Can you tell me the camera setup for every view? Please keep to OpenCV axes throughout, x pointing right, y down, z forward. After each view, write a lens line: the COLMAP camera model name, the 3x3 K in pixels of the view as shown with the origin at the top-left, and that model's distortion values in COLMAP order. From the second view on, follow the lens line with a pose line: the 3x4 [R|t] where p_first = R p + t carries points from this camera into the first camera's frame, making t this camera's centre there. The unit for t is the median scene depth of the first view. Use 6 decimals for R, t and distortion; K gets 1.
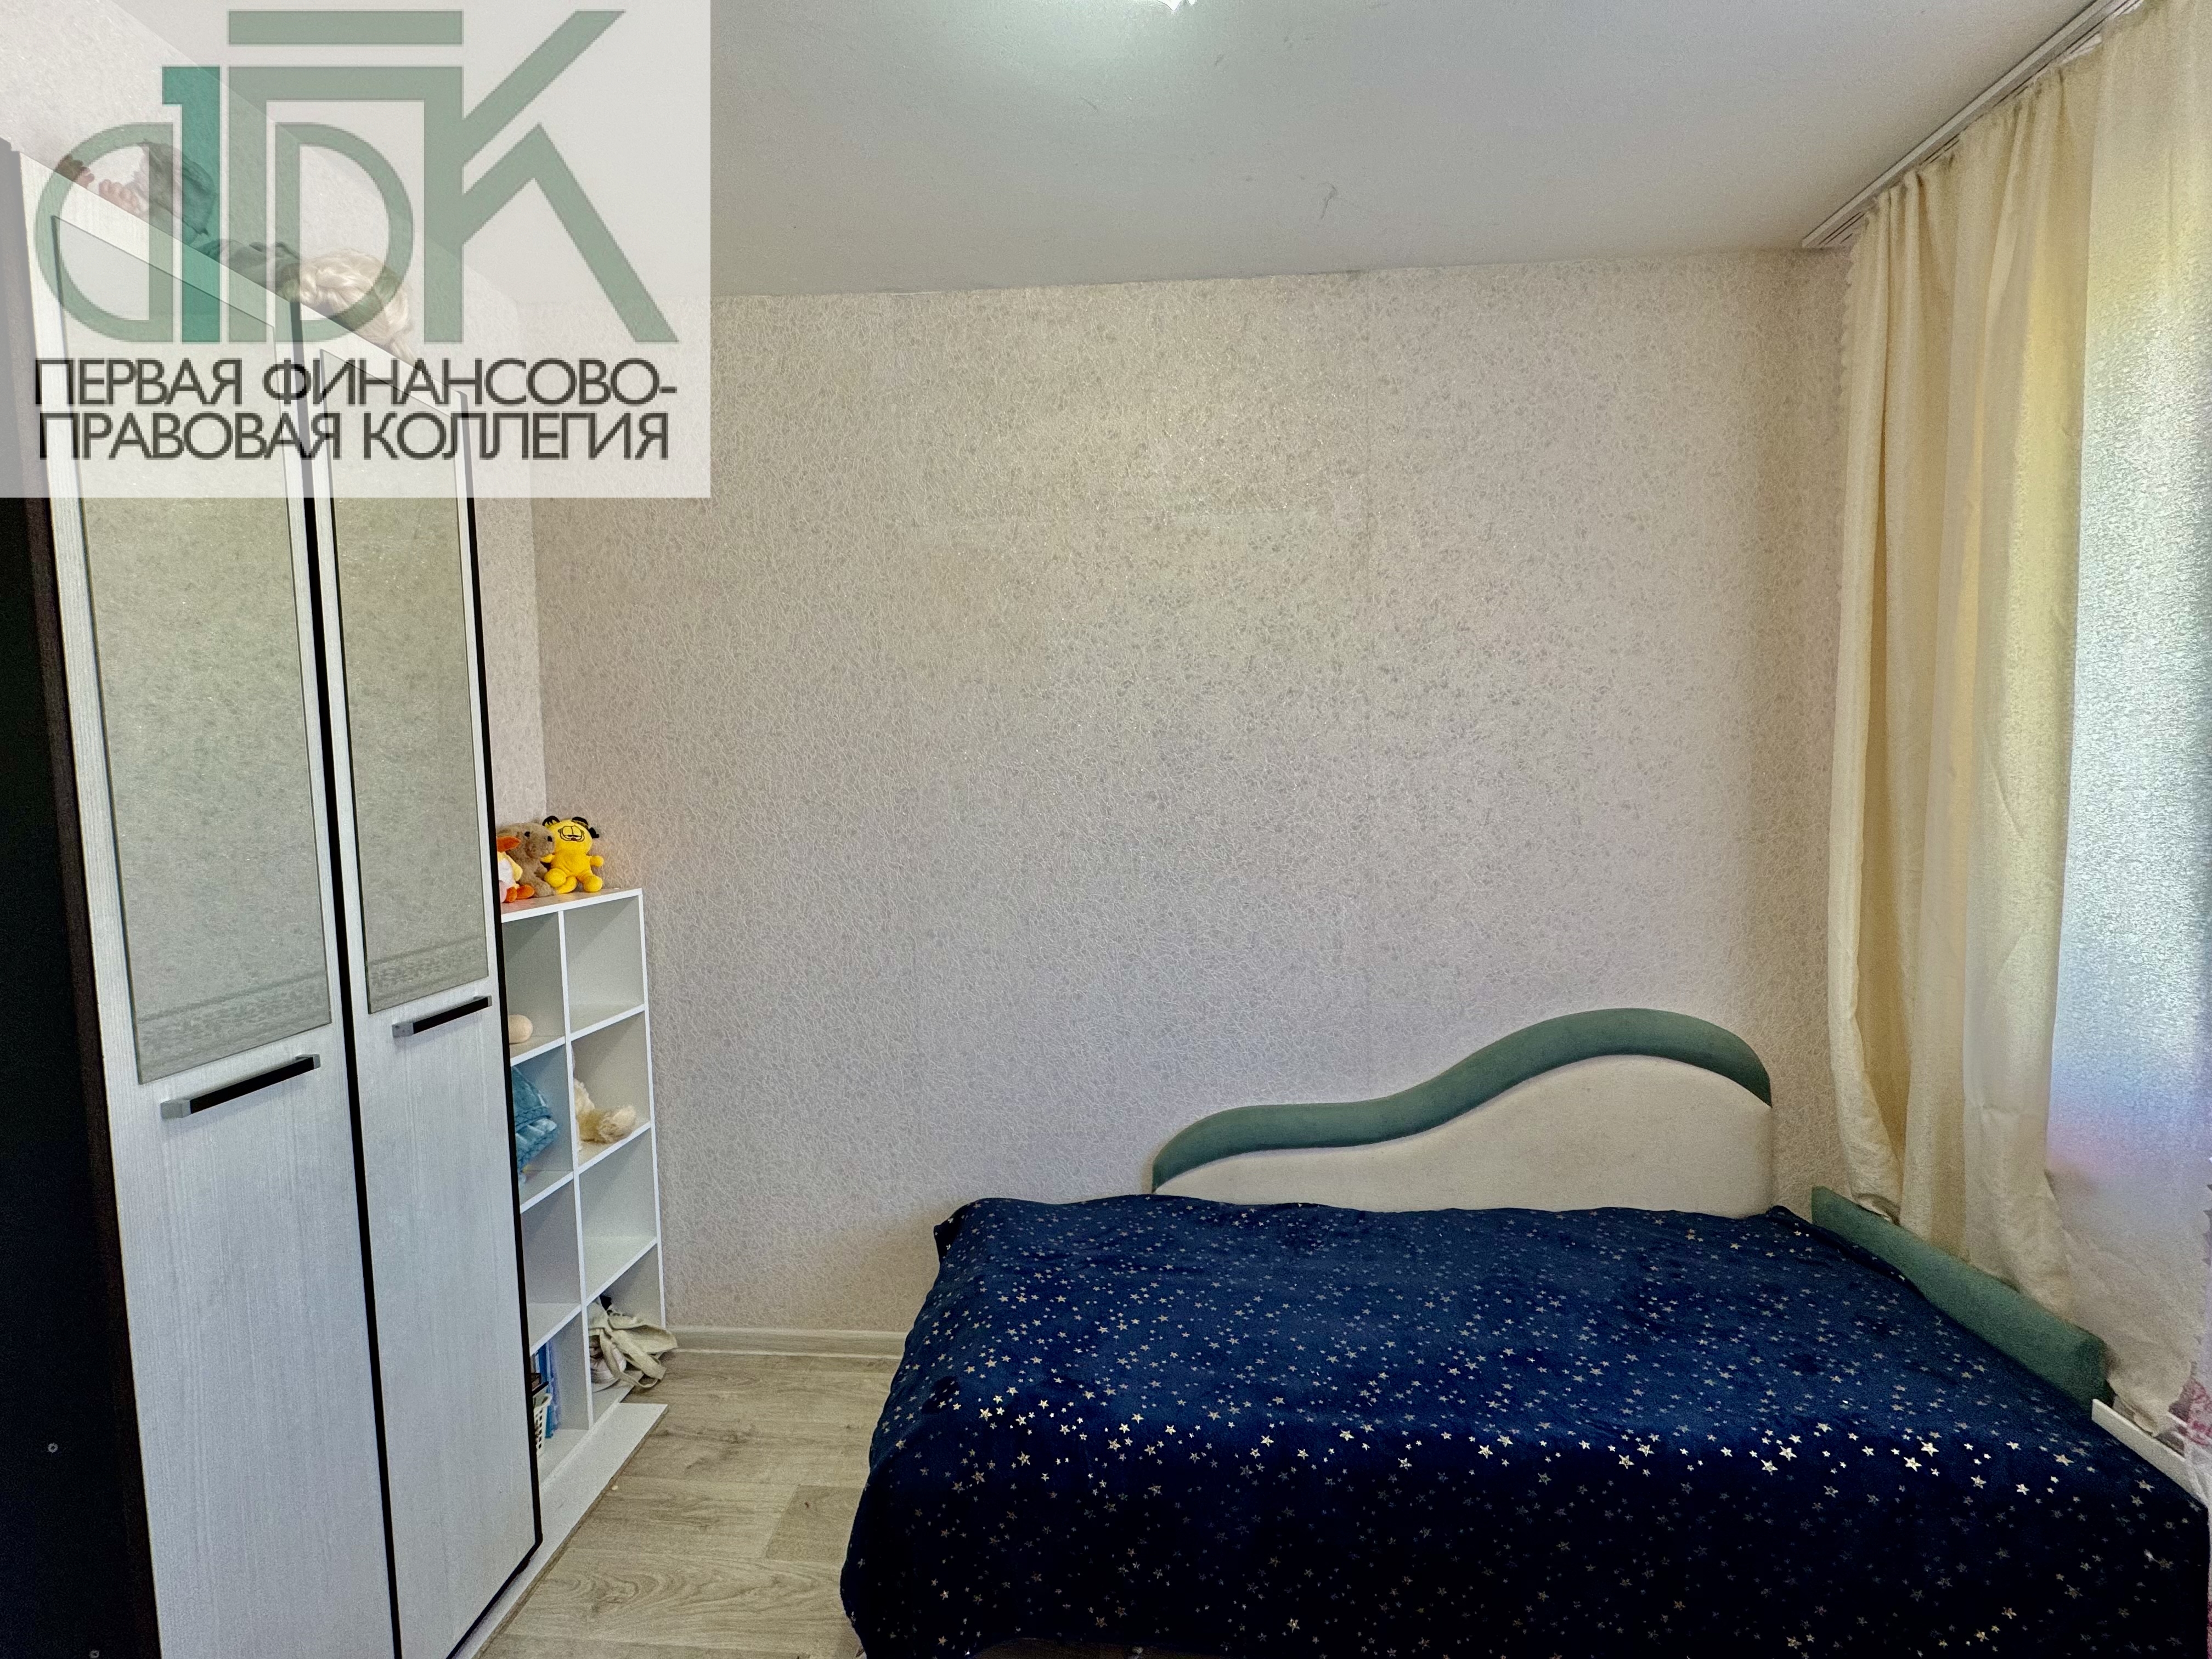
lens RADIAL K [[878.7, 0, 1104.9], [0, 878.7, 831.3], [0, 0, 1]] dist [-0.000657, -0.000015]
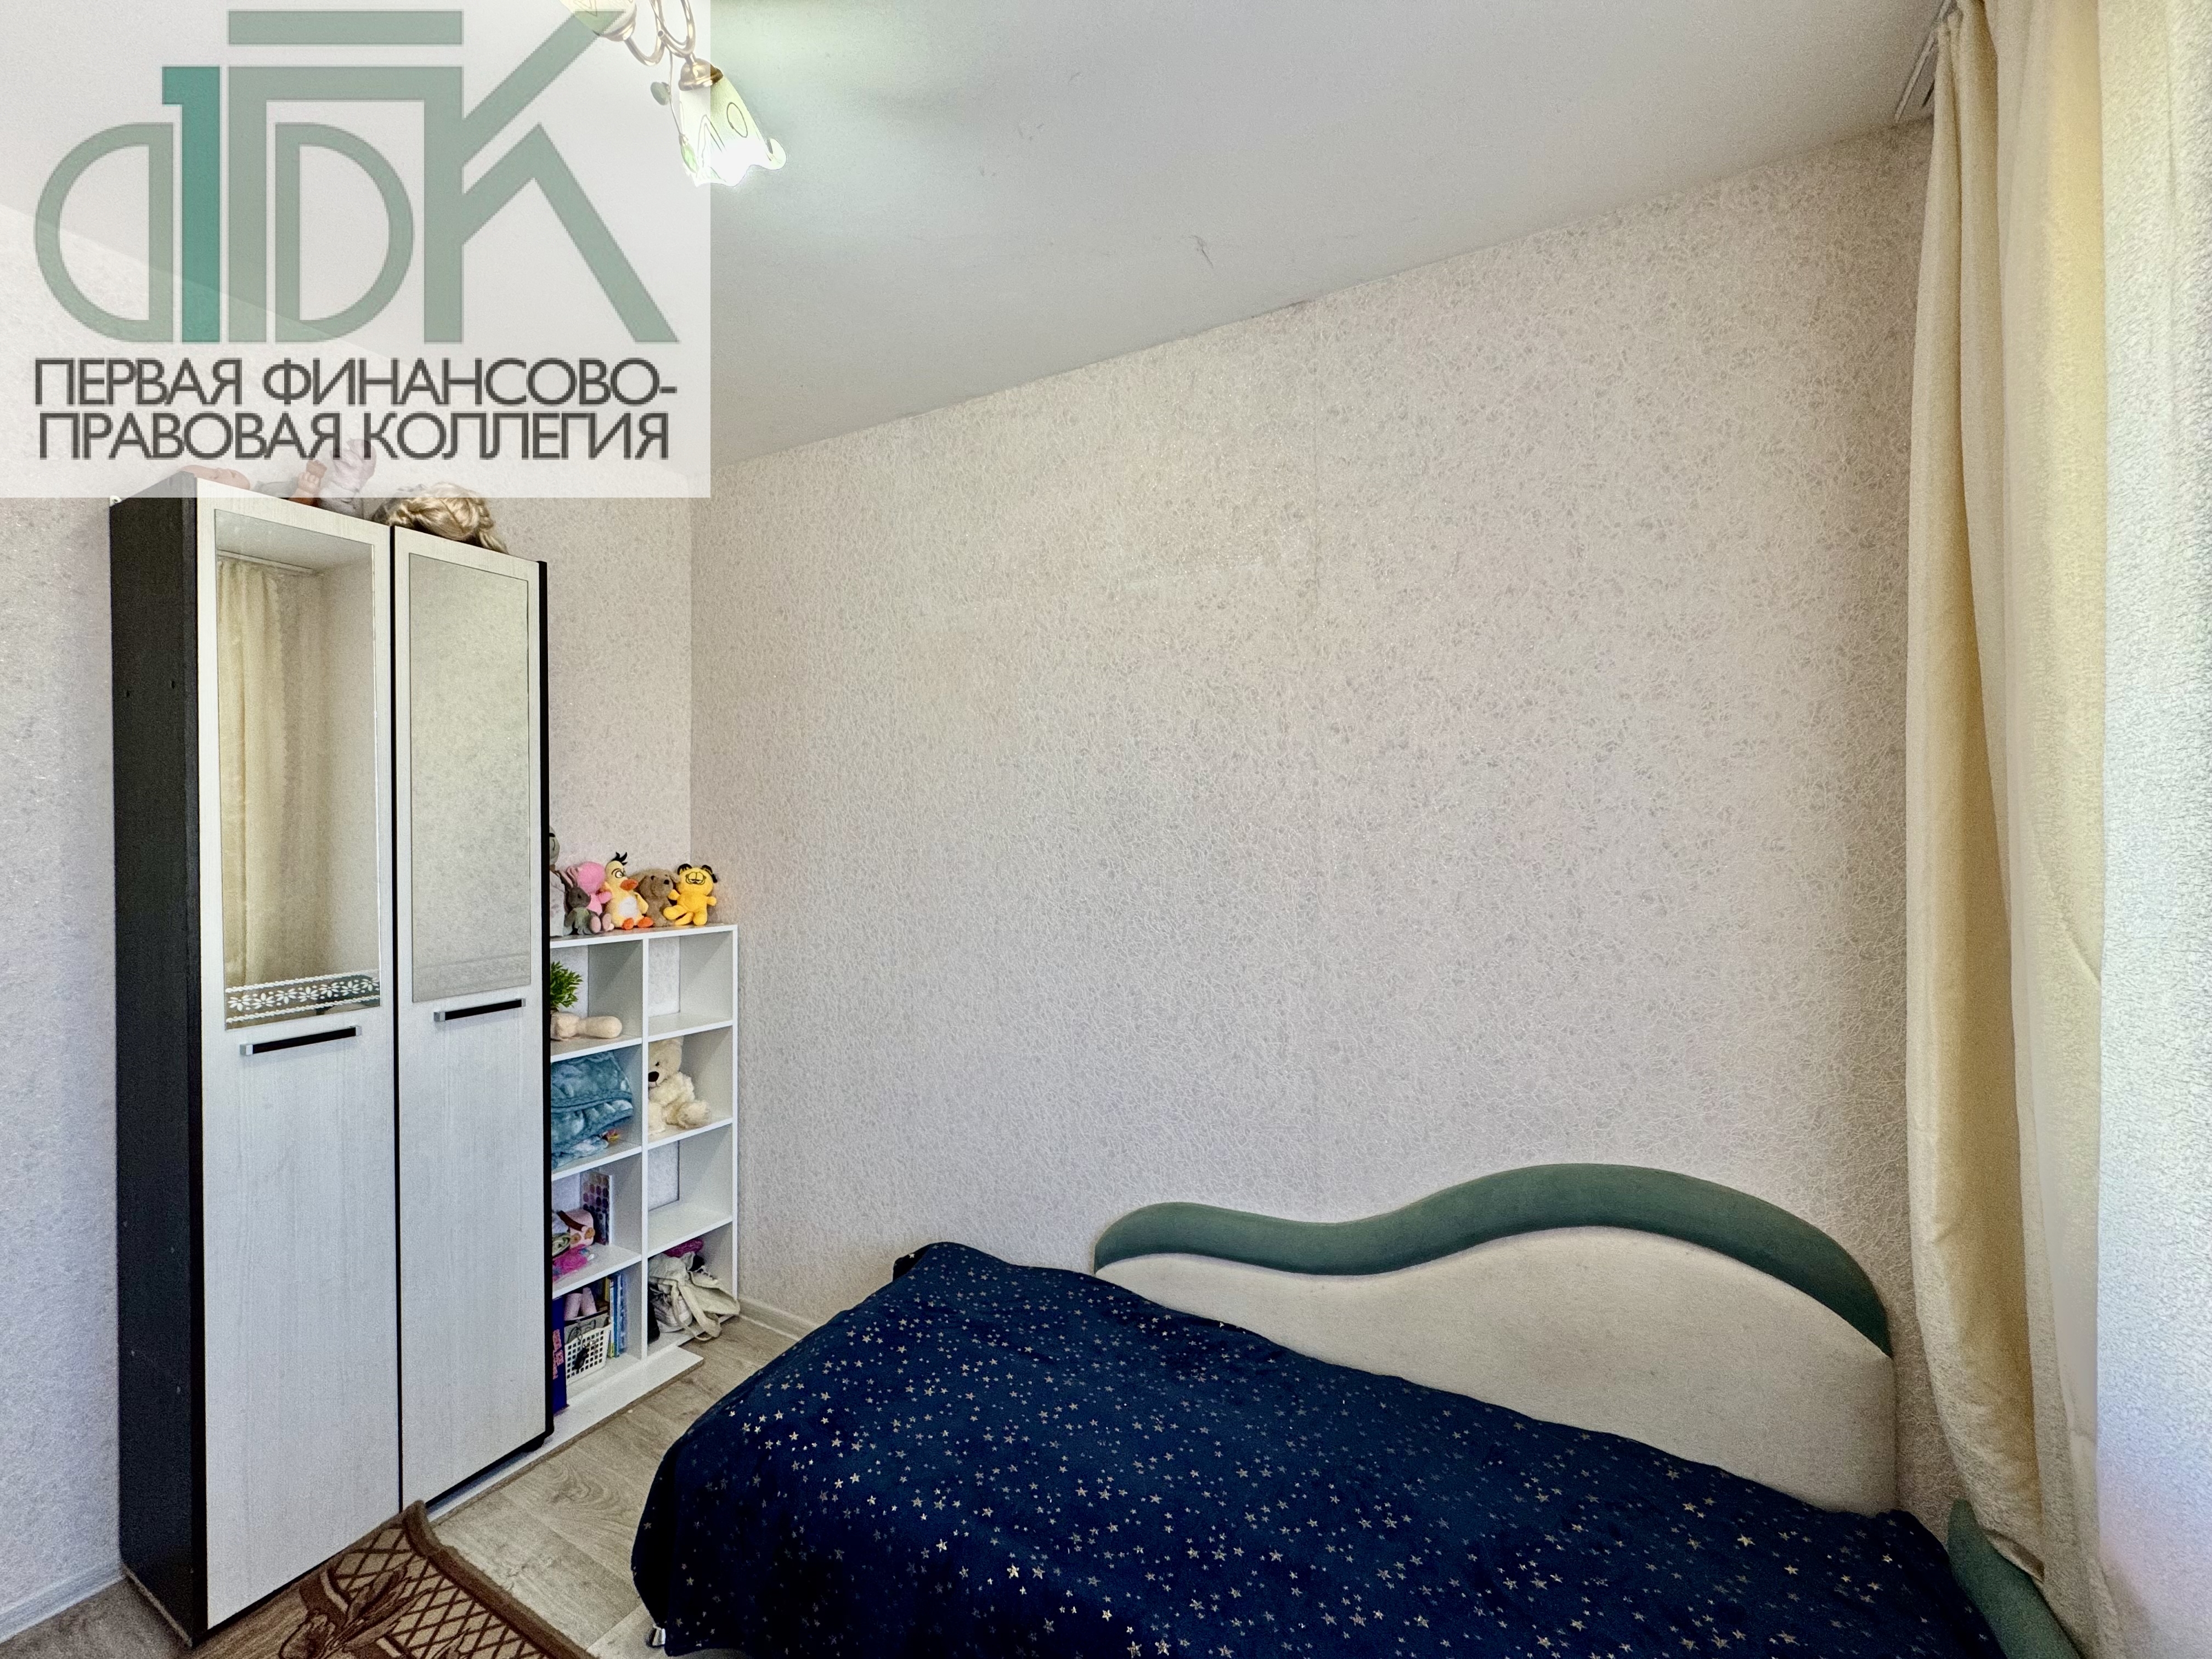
lens RADIAL K [[878.9, 0, 1104.2], [0, 878.9, 831.4], [0, 0, 1]] dist [-0.002516, 0.000530]
pose [[0.901946, 0.016584, -0.431531, 0.497823], [-0.040506, 0.998106, -0.046304, -0.031683], [0.429946, 0.059243, 0.900909, 0.111825]]
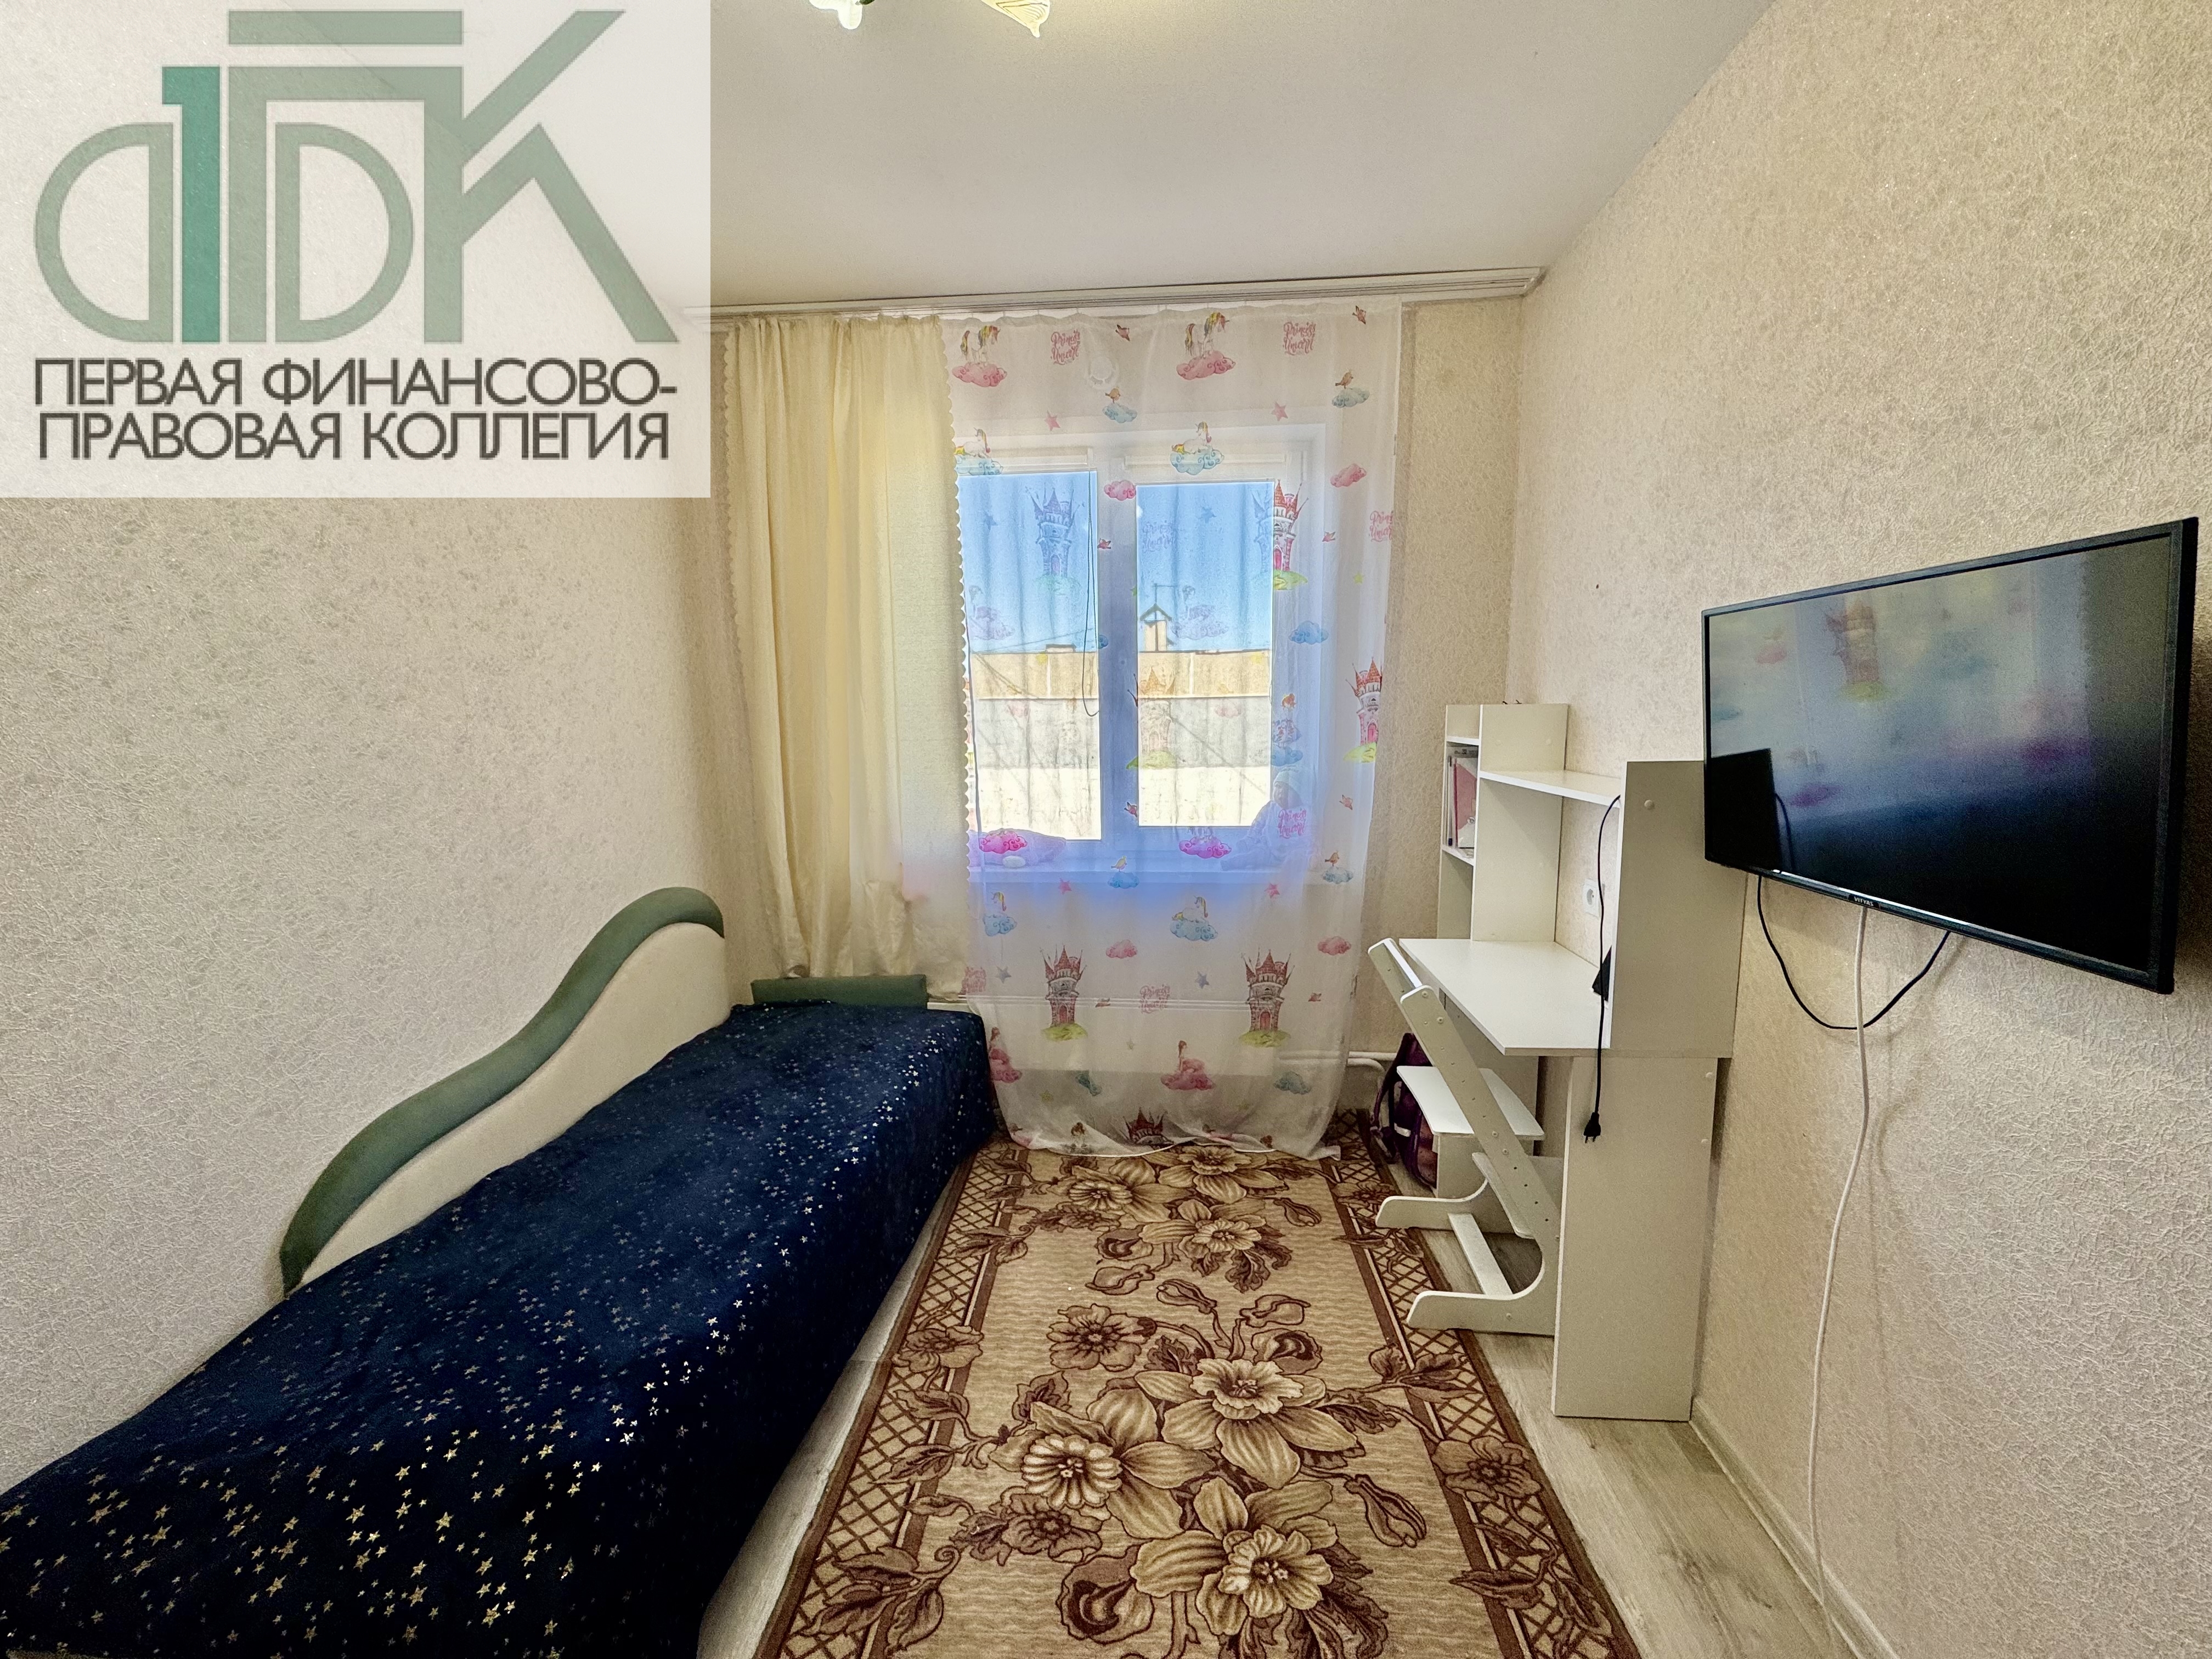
lens RADIAL K [[881.9, 0, 1104.3], [0, 881.9, 830.1], [0, 0, 1]] dist [-0.002289, 0.000205]
pose [[0.026485, -0.119275, 0.992508, -0.606357], [0.070672, 0.990595, 0.117159, 0.017743], [-0.997148, 0.067039, 0.034665, 0.330648]]
